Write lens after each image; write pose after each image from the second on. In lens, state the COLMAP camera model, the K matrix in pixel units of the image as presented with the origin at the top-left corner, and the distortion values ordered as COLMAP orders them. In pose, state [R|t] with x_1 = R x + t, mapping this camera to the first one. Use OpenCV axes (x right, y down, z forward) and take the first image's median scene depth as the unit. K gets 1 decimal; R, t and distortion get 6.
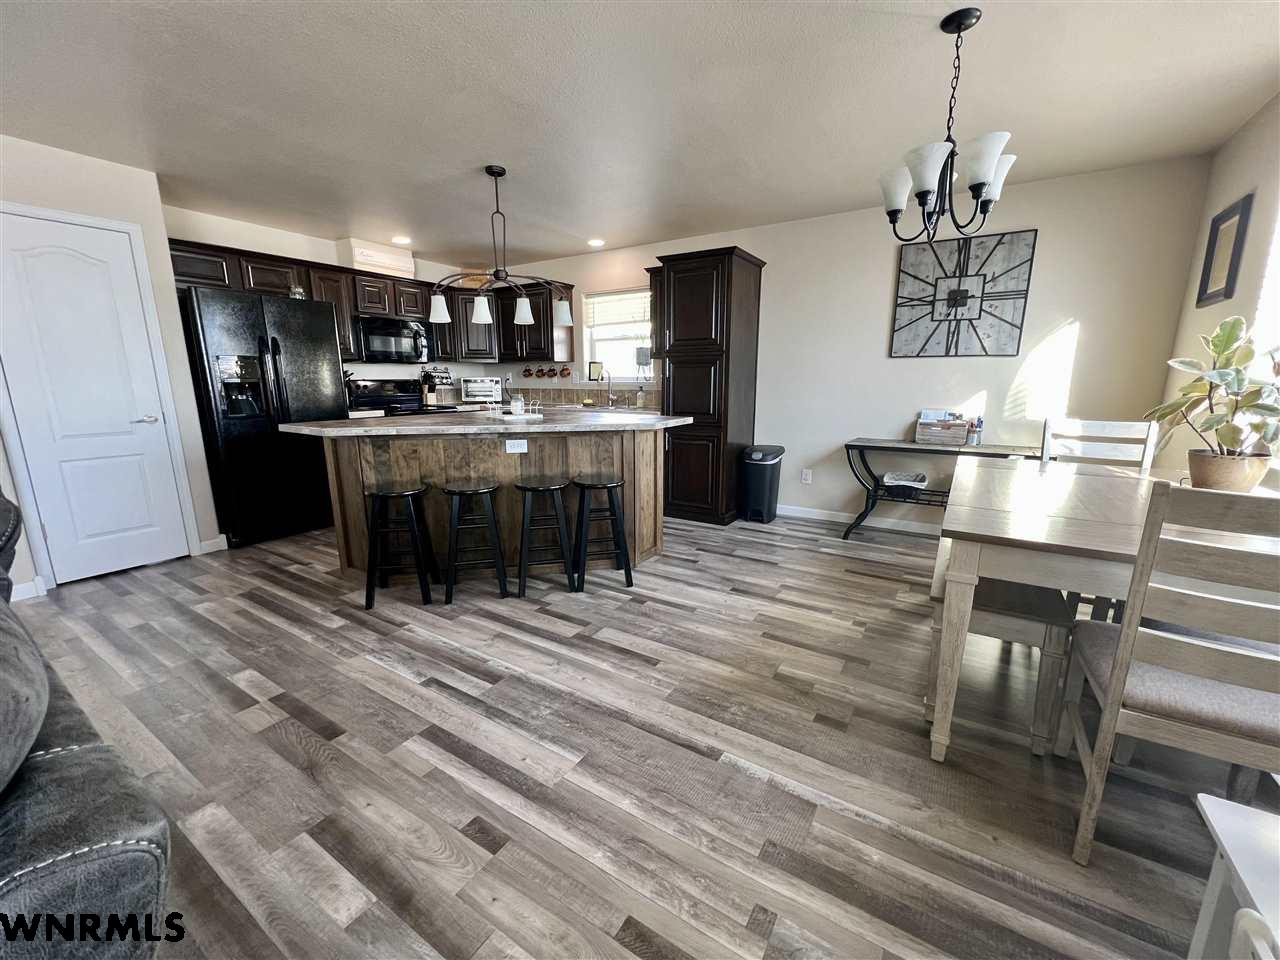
lens RADIAL K [[512.2, 0, 643.3], [0, 512.2, 483.2], [0, 0, 1]] dist [-0.002119, -0.000005]
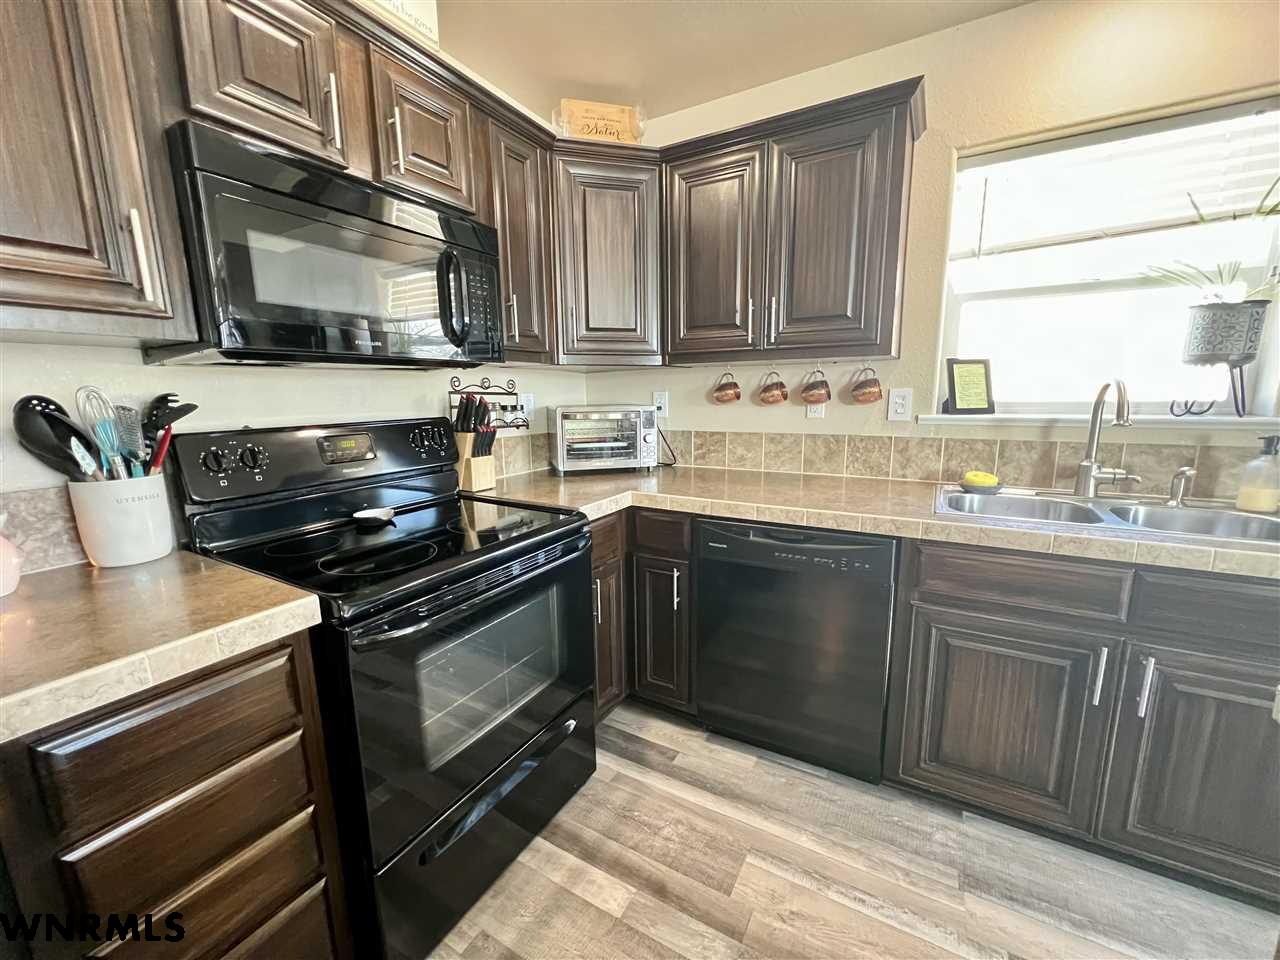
lens RADIAL K [[512.2, 0, 643.3], [0, 512.2, 483.2], [0, 0, 1]] dist [-0.002119, -0.000005]
pose [[0.998887, -0.018826, 0.043239, -0.584174], [0.019921, 0.999488, -0.025053, -0.267067], [-0.042745, 0.025887, 0.998751, 1.196243]]
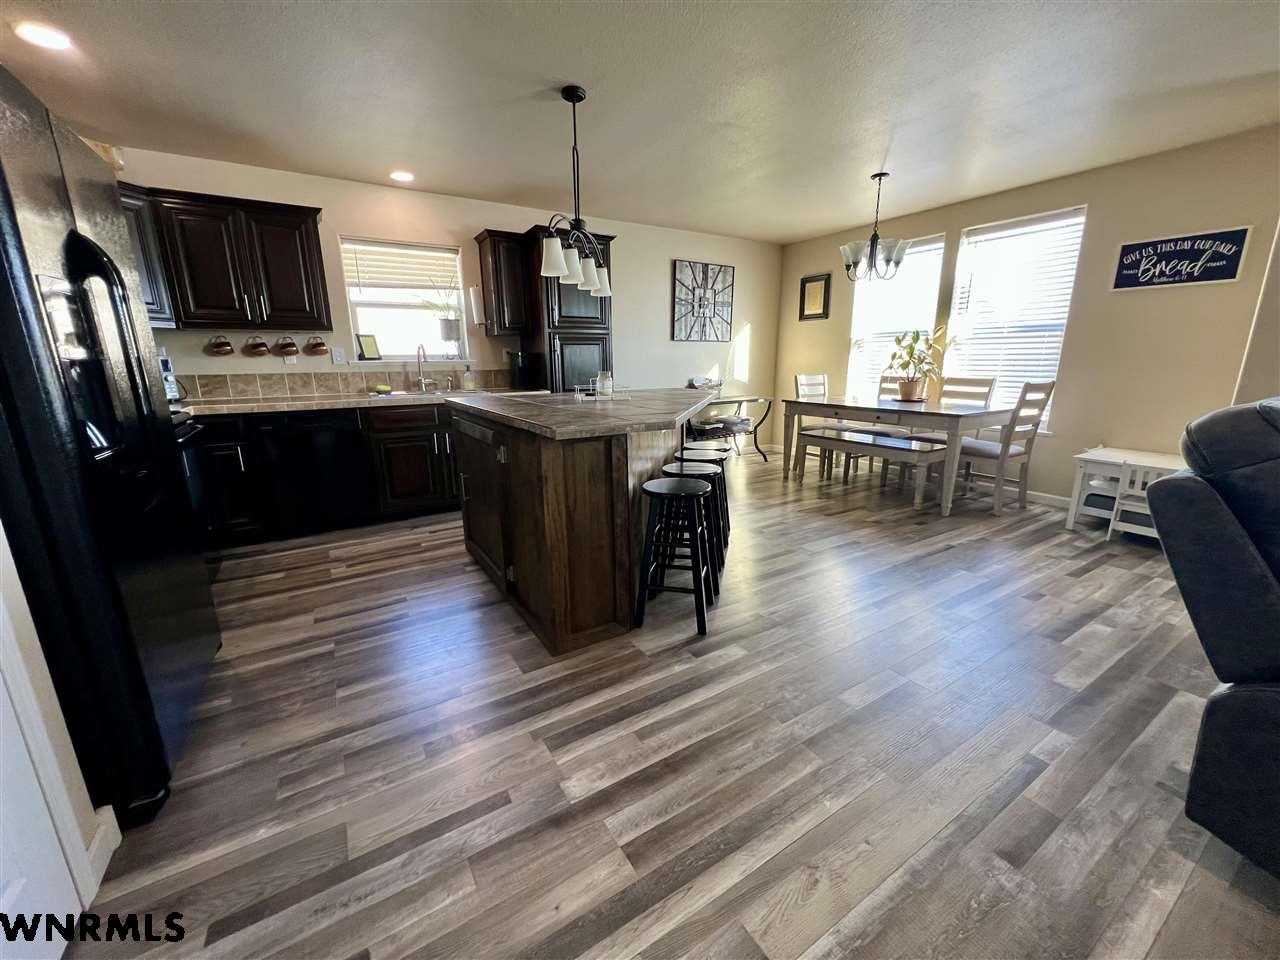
lens RADIAL K [[512.2, 0, 643.3], [0, 512.2, 483.2], [0, 0, 1]] dist [-0.002119, -0.000005]
pose [[0.436795, -0.215279, 0.873422, -1.082141], [0.187879, 0.971361, 0.145462, -0.110148], [-0.879723, 0.100560, 0.464732, 0.590549]]
